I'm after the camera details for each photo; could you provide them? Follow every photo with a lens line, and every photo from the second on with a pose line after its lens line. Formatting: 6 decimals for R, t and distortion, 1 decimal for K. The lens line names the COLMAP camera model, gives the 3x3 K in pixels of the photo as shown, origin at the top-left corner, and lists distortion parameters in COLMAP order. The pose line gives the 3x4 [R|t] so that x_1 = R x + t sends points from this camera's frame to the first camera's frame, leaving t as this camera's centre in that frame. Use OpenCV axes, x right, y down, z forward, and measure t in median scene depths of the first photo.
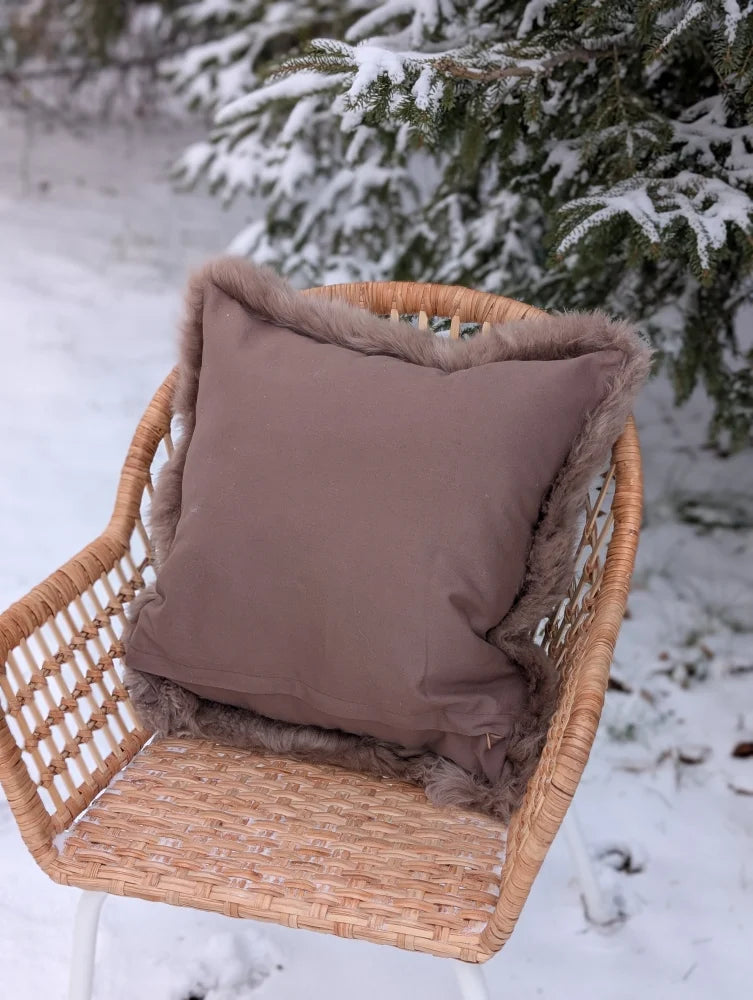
lens RADIAL K [[1439.4, 0, 367.9], [0, 1439.4, 504.9], [0, 0, 1]] dist [0.031938, 0.000000]
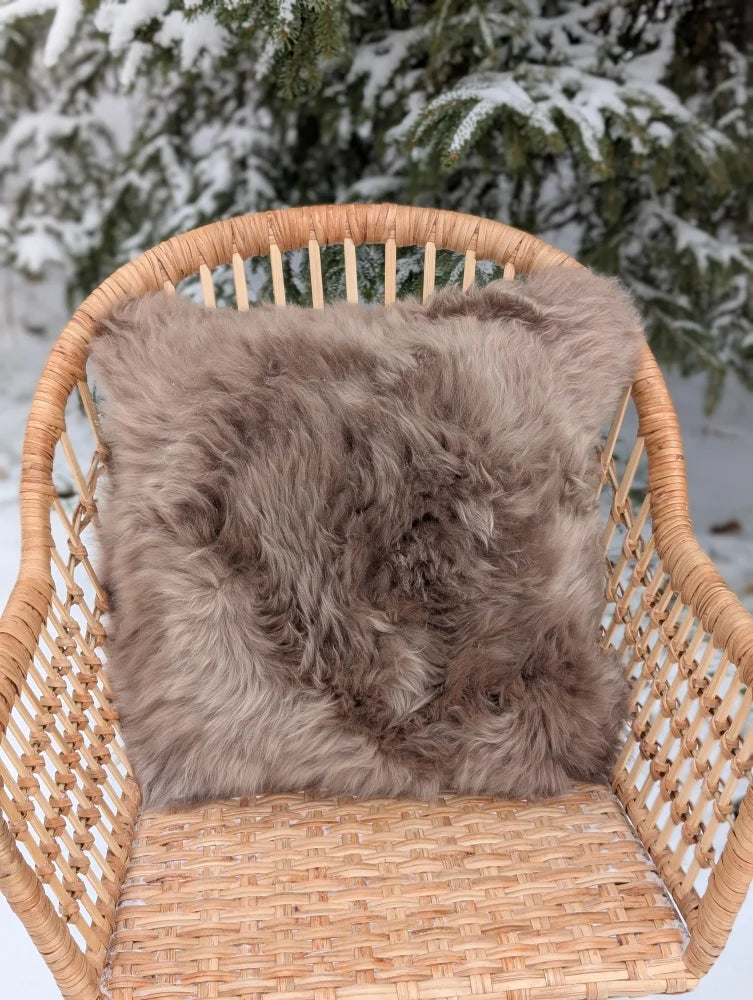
lens RADIAL K [[1439.4, 0, 380.0], [0, 1439.4, 493.1], [0, 0, 1]] dist [0.031938, 0.000000]
pose [[0.927122, -0.165973, 0.336004, -0.259602], [0.163113, 0.985916, 0.036933, -0.018881], [-0.337402, 0.020565, 0.941136, 0.226522]]
